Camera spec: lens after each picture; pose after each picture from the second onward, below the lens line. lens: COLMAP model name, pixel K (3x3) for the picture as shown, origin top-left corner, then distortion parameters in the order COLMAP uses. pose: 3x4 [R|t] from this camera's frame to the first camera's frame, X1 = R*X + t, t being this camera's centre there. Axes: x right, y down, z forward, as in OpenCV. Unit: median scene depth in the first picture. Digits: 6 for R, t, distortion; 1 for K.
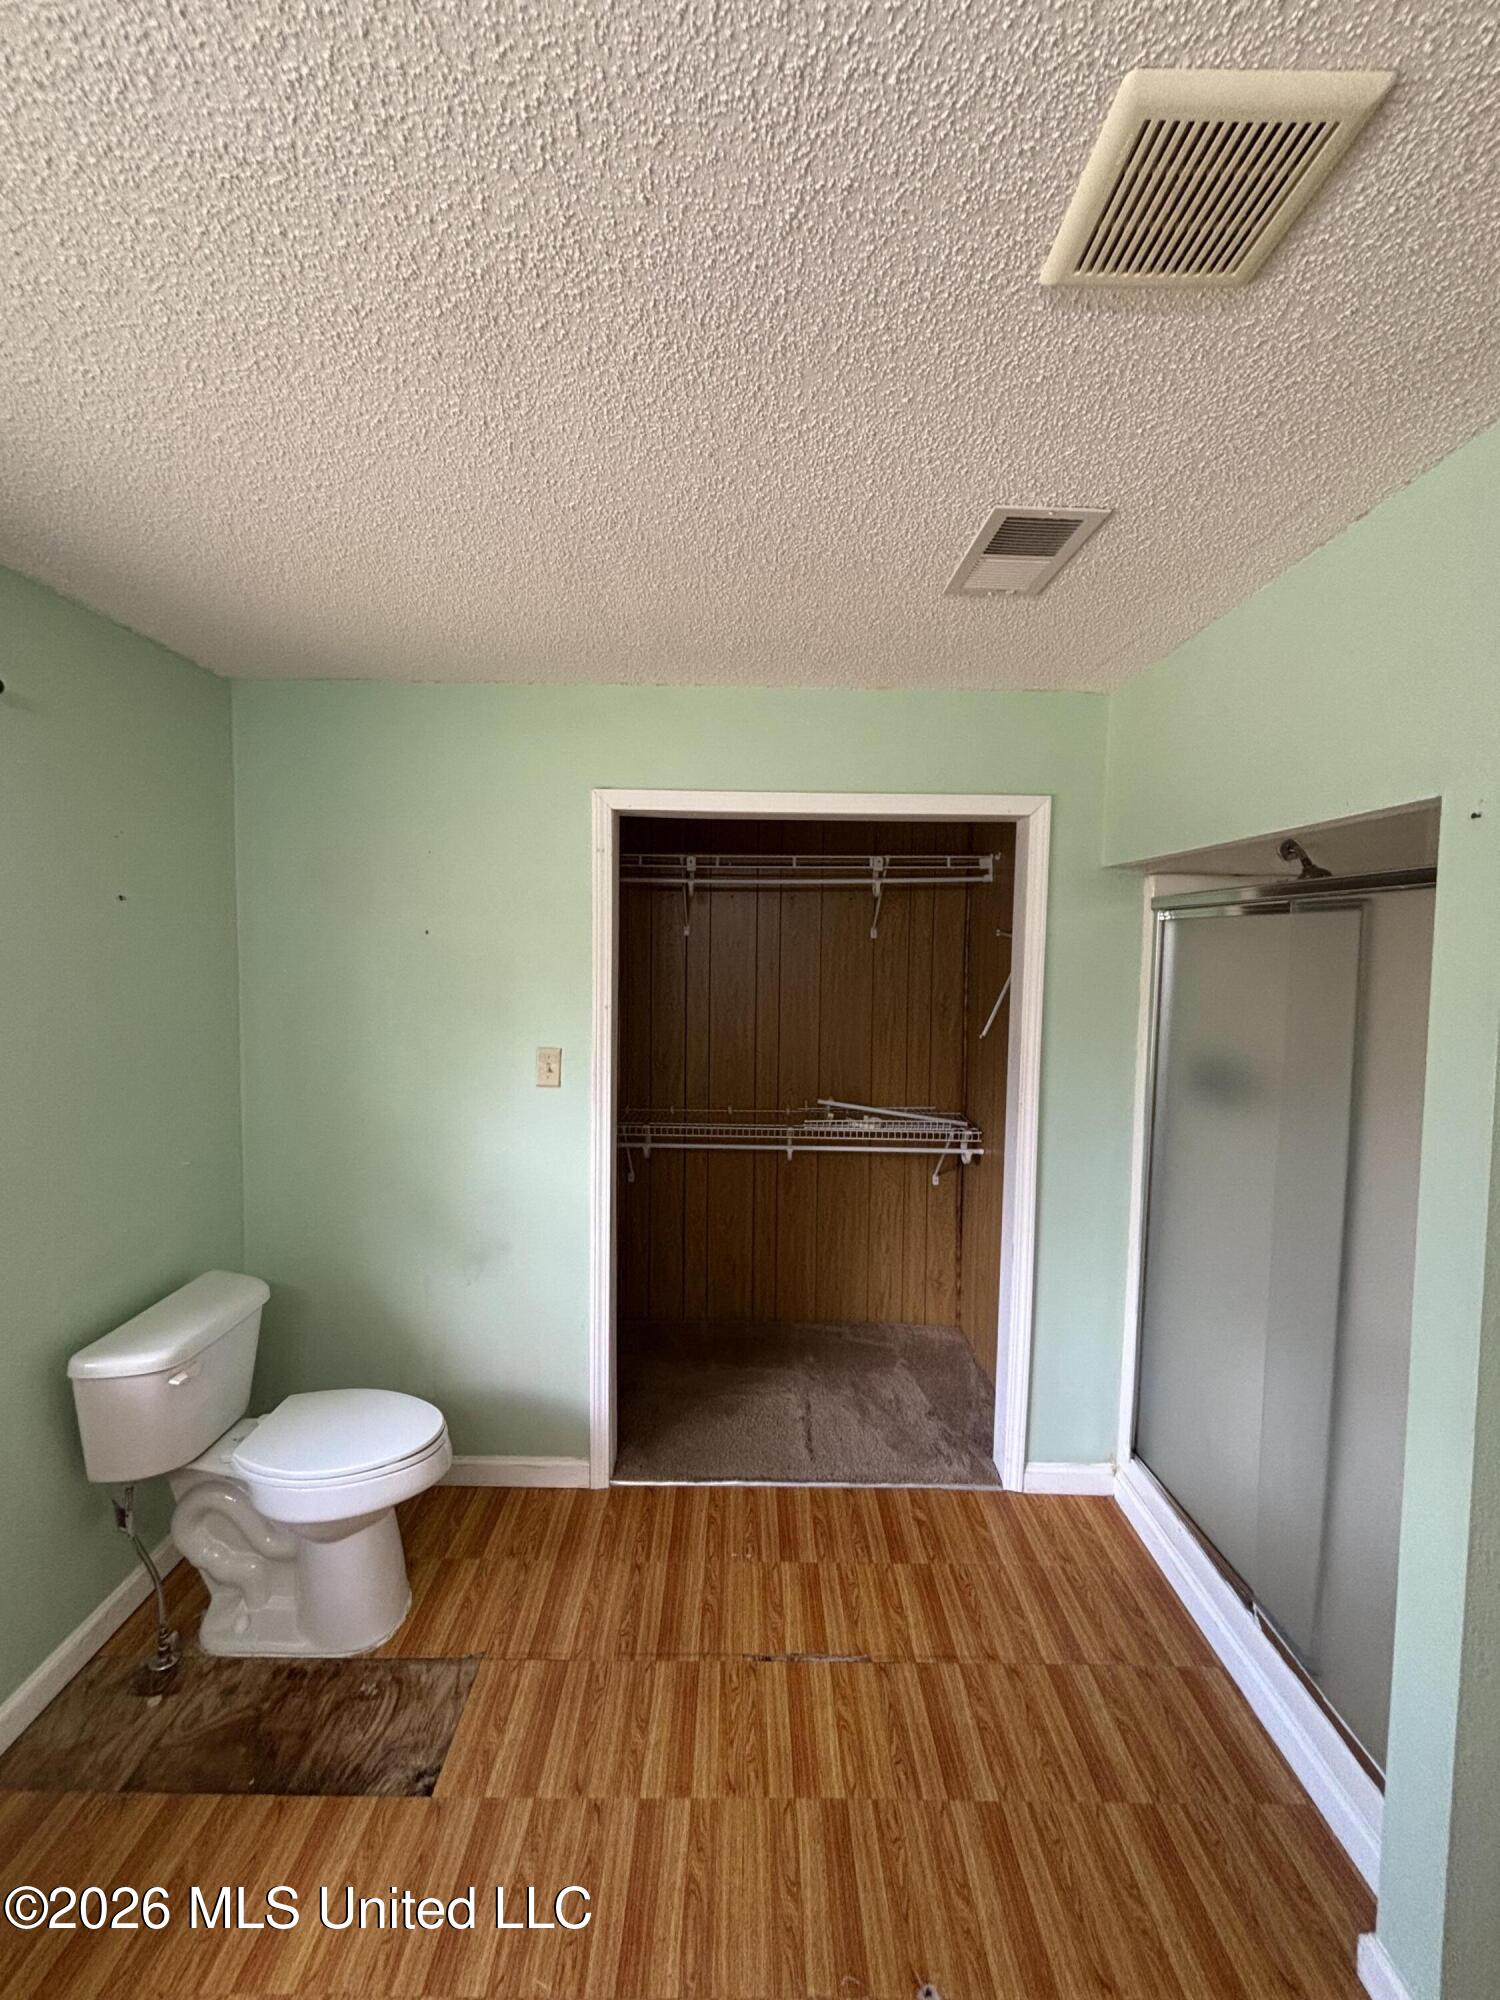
lens RADIAL K [[809.8, 0, 750.0], [0, 809.8, 1000.0], [0, 0, 1]] dist [0.001715, 0.000148]
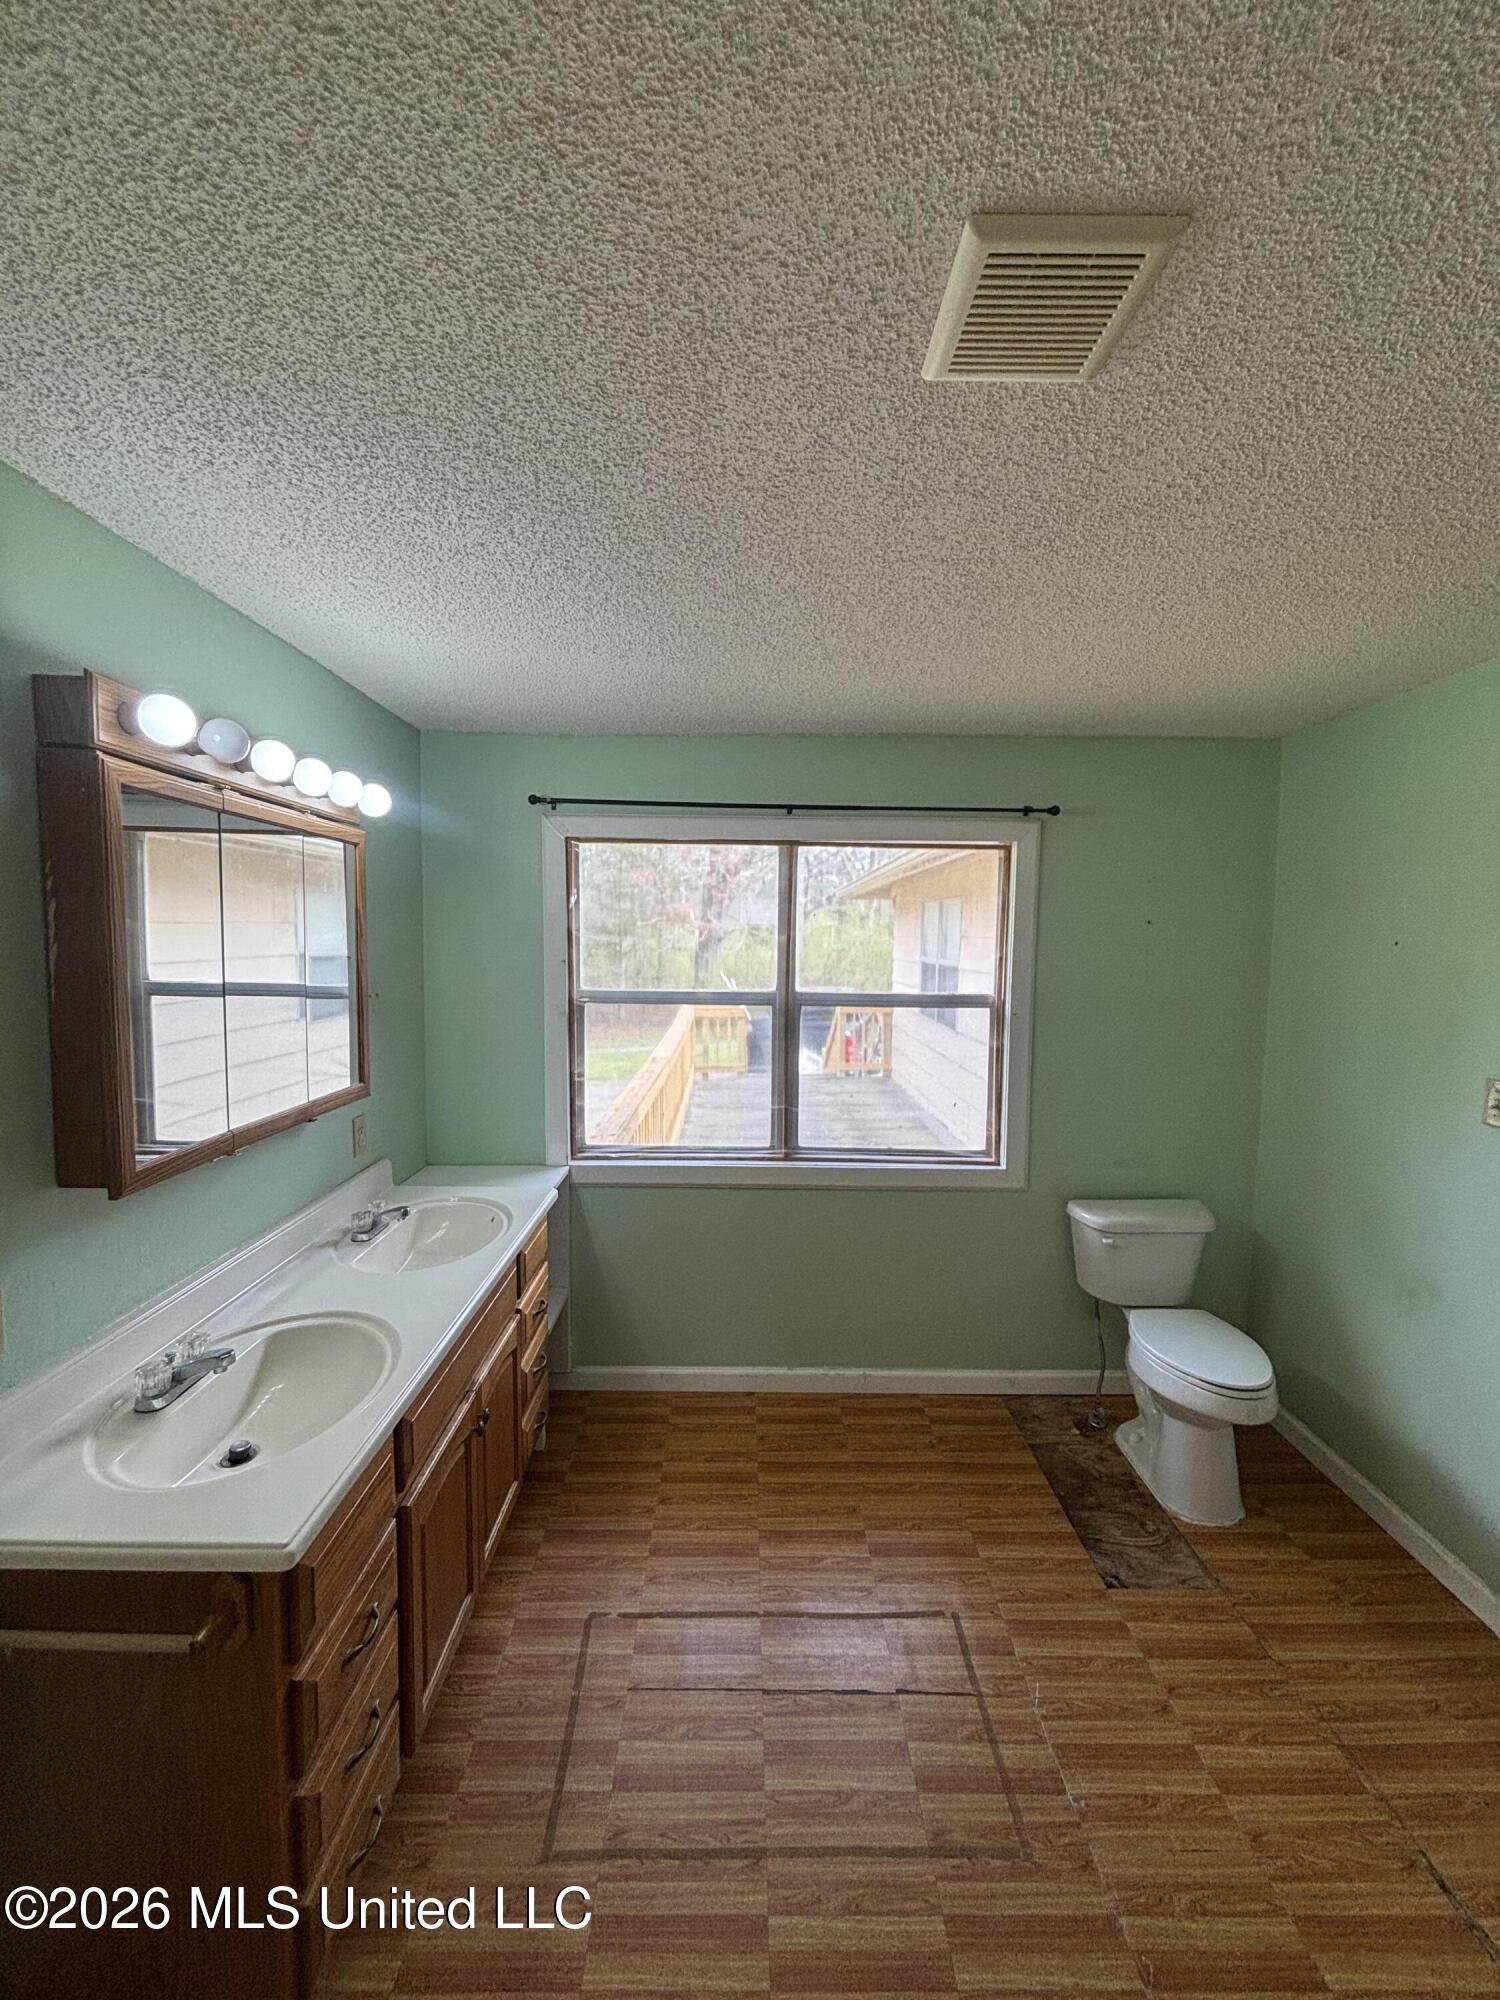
lens RADIAL K [[809.8, 0, 750.0], [0, 809.8, 1000.0], [0, 0, 1]] dist [0.001715, 0.000148]
pose [[-0.007501, 0.057775, -0.998301, 0.789916], [-0.074106, 0.995552, 0.058173, -0.021826], [0.997222, 0.074417, -0.003186, 0.300418]]
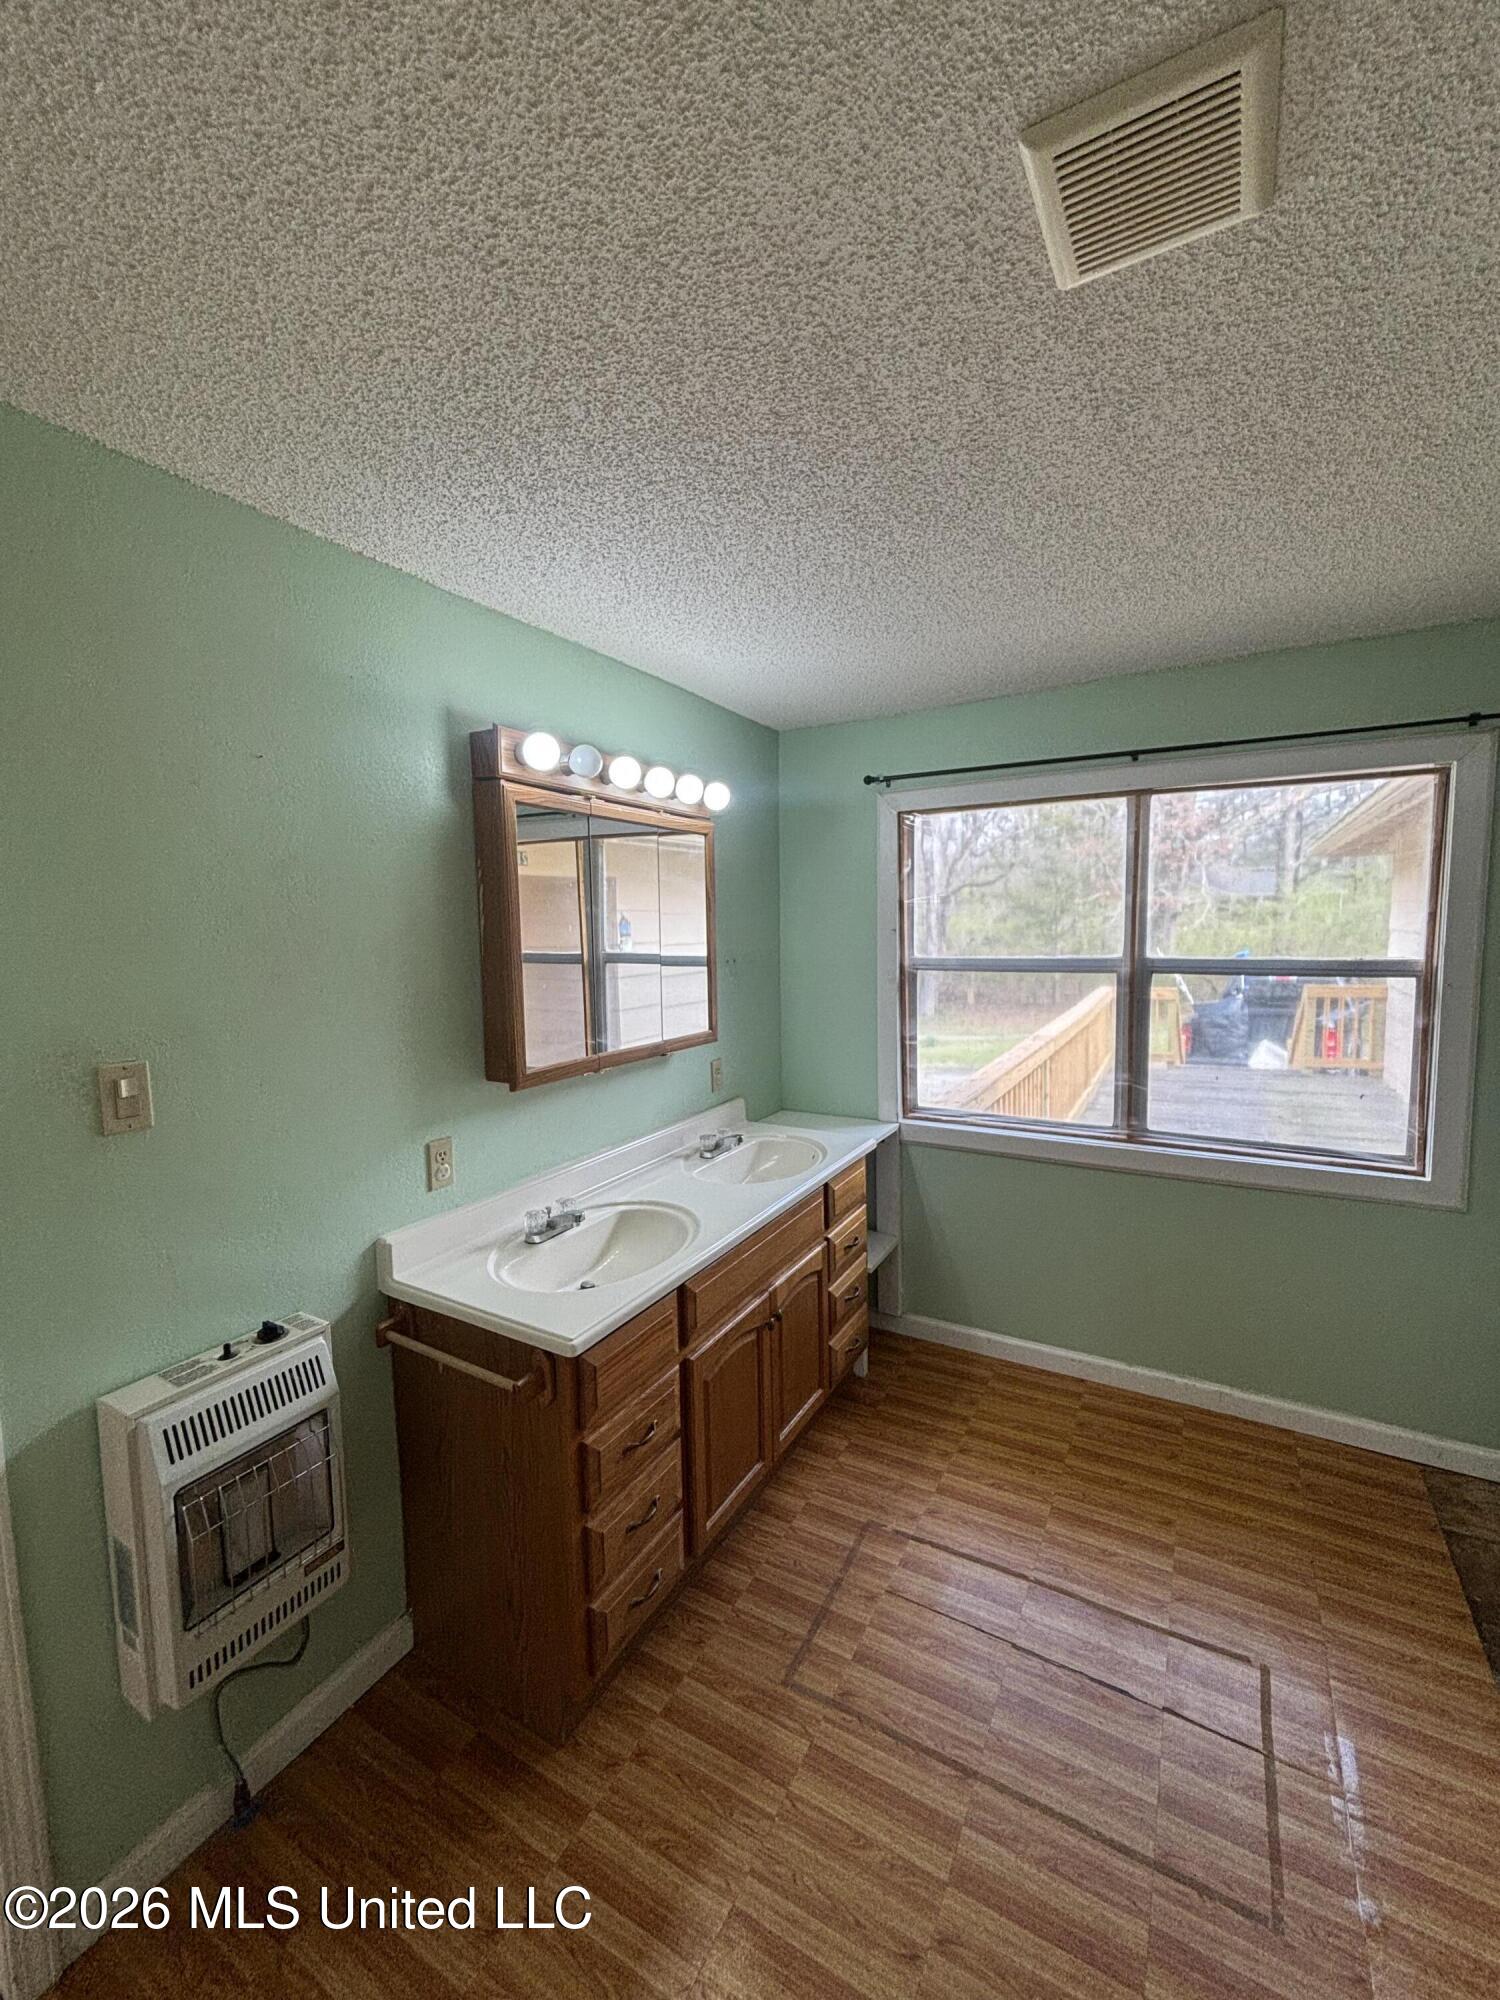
lens RADIAL K [[809.8, 0, 750.0], [0, 809.8, 1000.0], [0, 0, 1]] dist [0.001715, 0.000148]
pose [[-0.511727, 0.072239, -0.856106, 0.809751], [-0.044471, 0.992896, 0.110364, -0.005988], [0.857996, 0.094548, -0.504879, 0.527414]]
